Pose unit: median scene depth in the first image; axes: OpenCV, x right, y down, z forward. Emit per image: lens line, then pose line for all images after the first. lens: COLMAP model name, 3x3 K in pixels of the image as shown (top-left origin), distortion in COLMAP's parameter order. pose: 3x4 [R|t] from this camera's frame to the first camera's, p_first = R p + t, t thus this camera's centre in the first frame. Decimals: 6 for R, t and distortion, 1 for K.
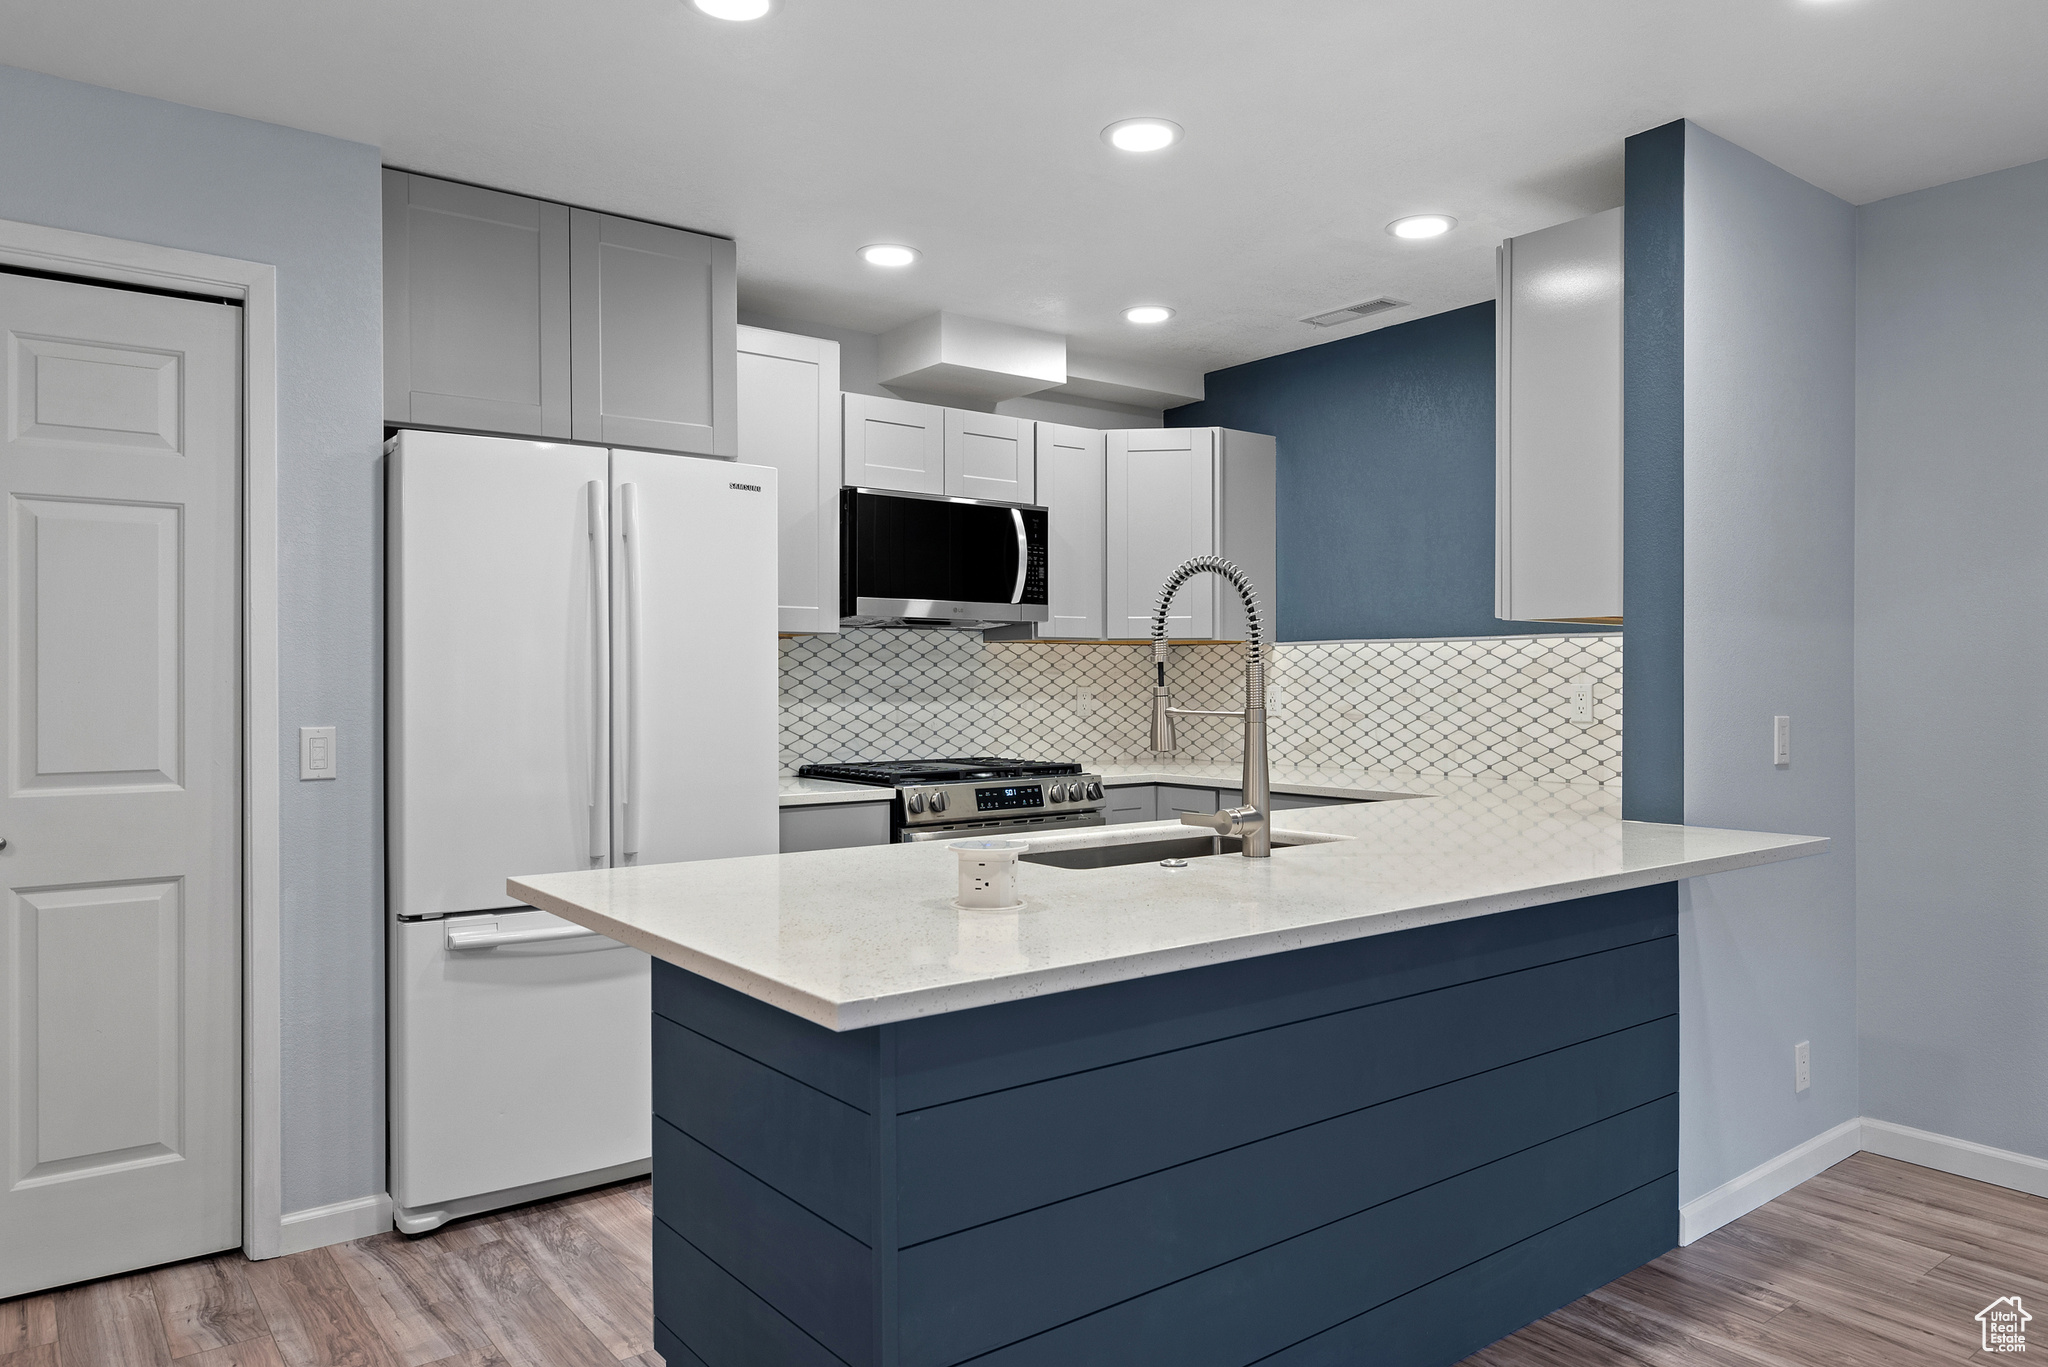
lens RADIAL K [[1349.4, 0, 1024.1], [0, 1349.4, 682.3], [0, 0, 1]] dist [0.004422, -0.005146]
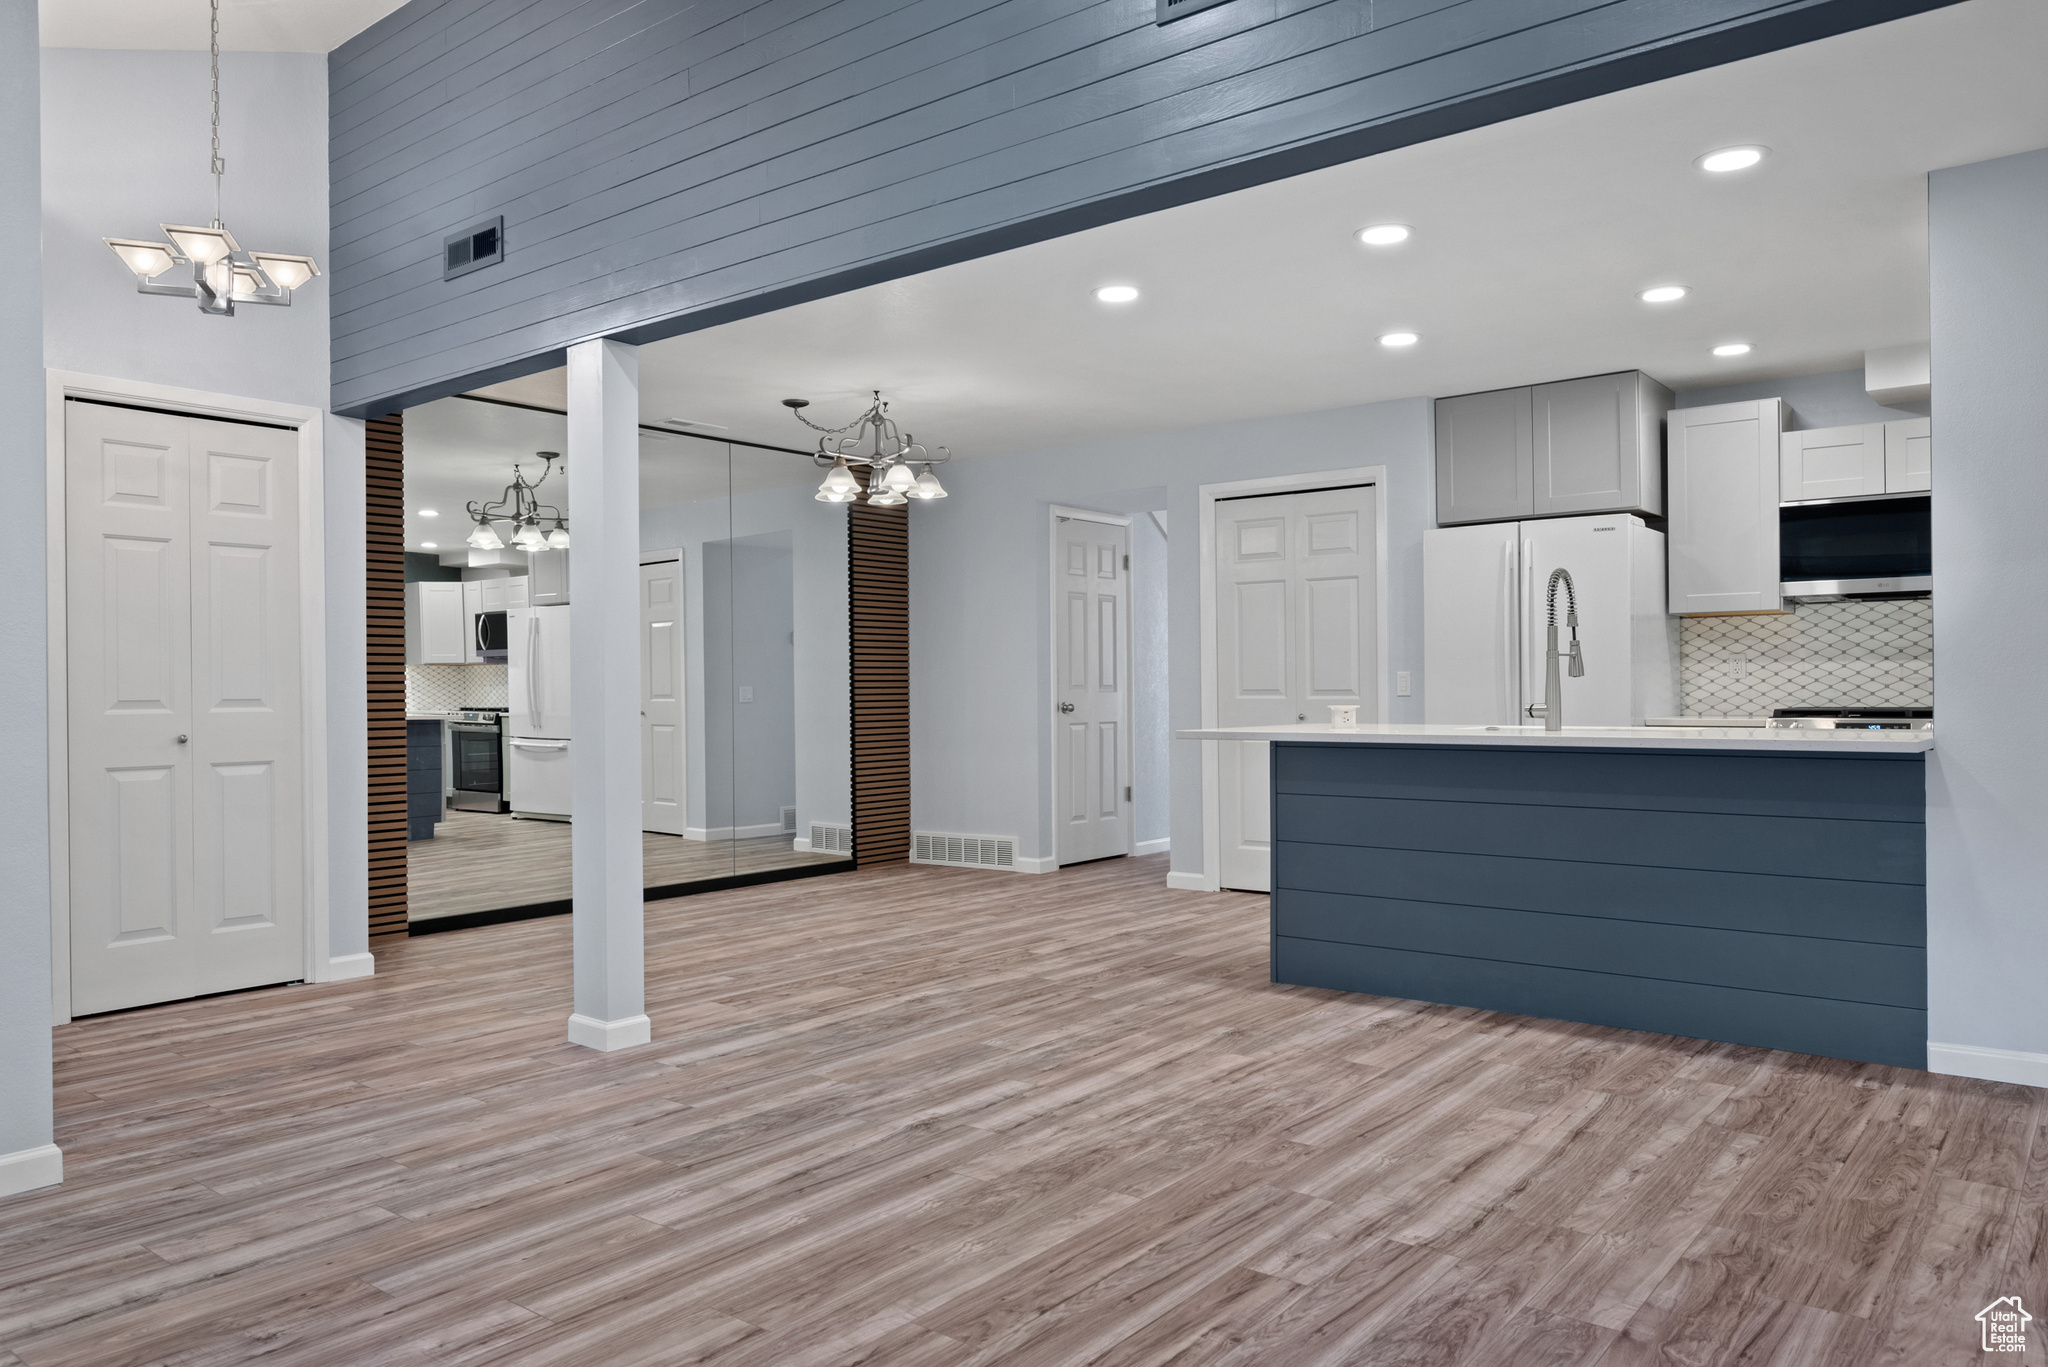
lens RADIAL K [[1391.6, 0, 1028.9], [0, 1391.6, 685.6], [0, 0, 1]] dist [0.005110, -0.002070]
pose [[0.236889, -0.001397, -0.971536, 1.002884], [0.006216, 0.999981, 0.000078, 0.034550], [0.971517, -0.006057, 0.236893, -0.076516]]
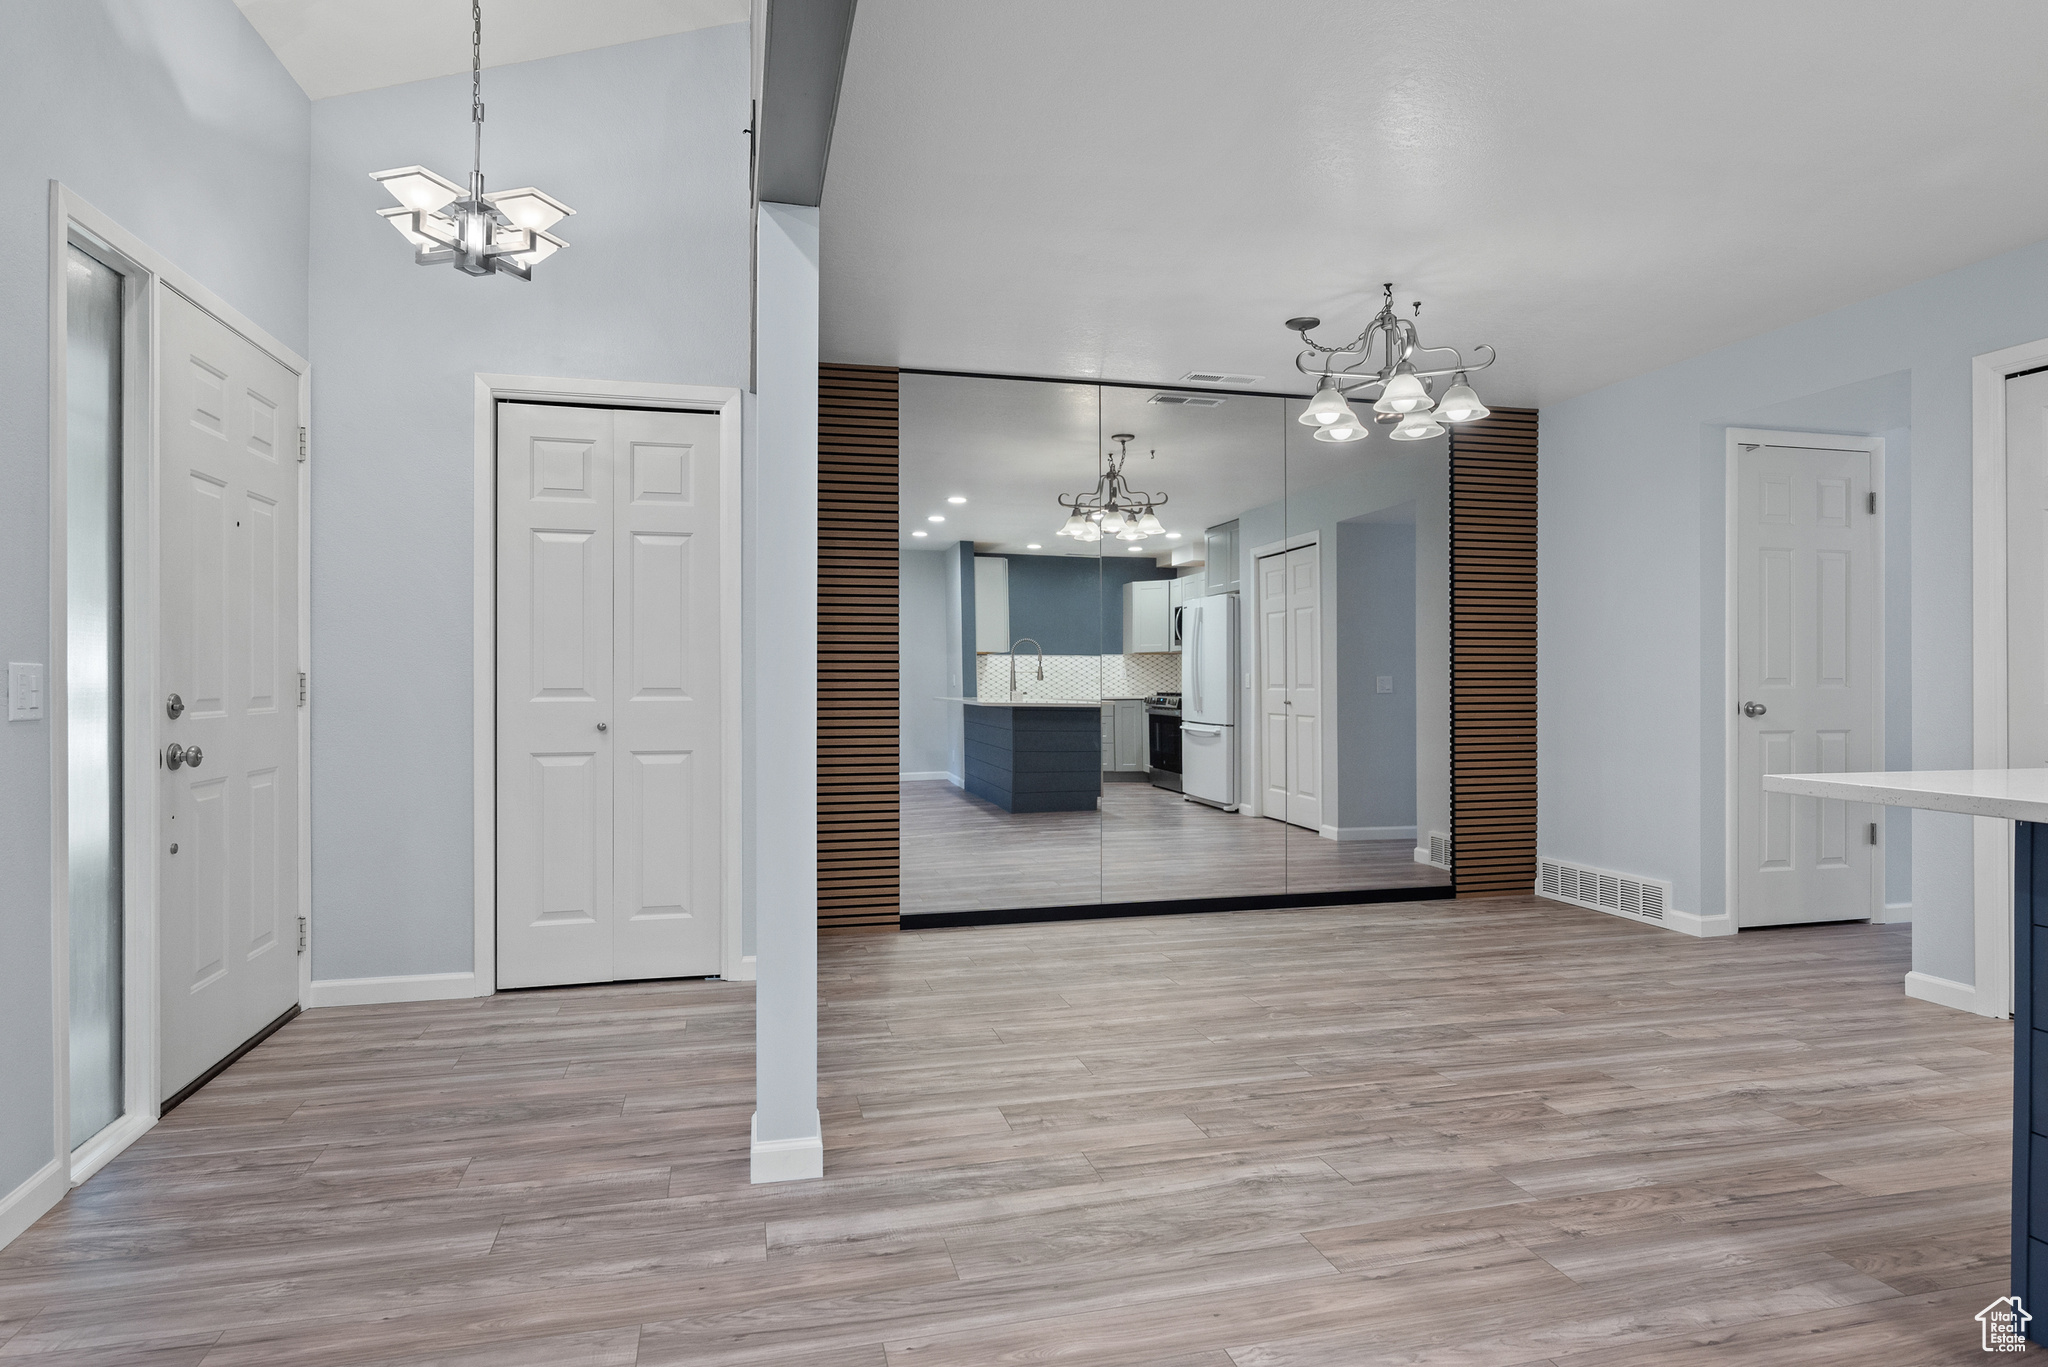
lens RADIAL K [[1149.4, 0, 1032.1], [0, 1149.4, 676.2], [0, 0, 1]] dist [0.003222, -0.001929]
pose [[-0.393309, 0.001825, -0.919404, 0.496015], [0.000440, 0.999998, 0.001797, 0.030737], [0.919406, 0.000302, -0.393309, 0.209747]]
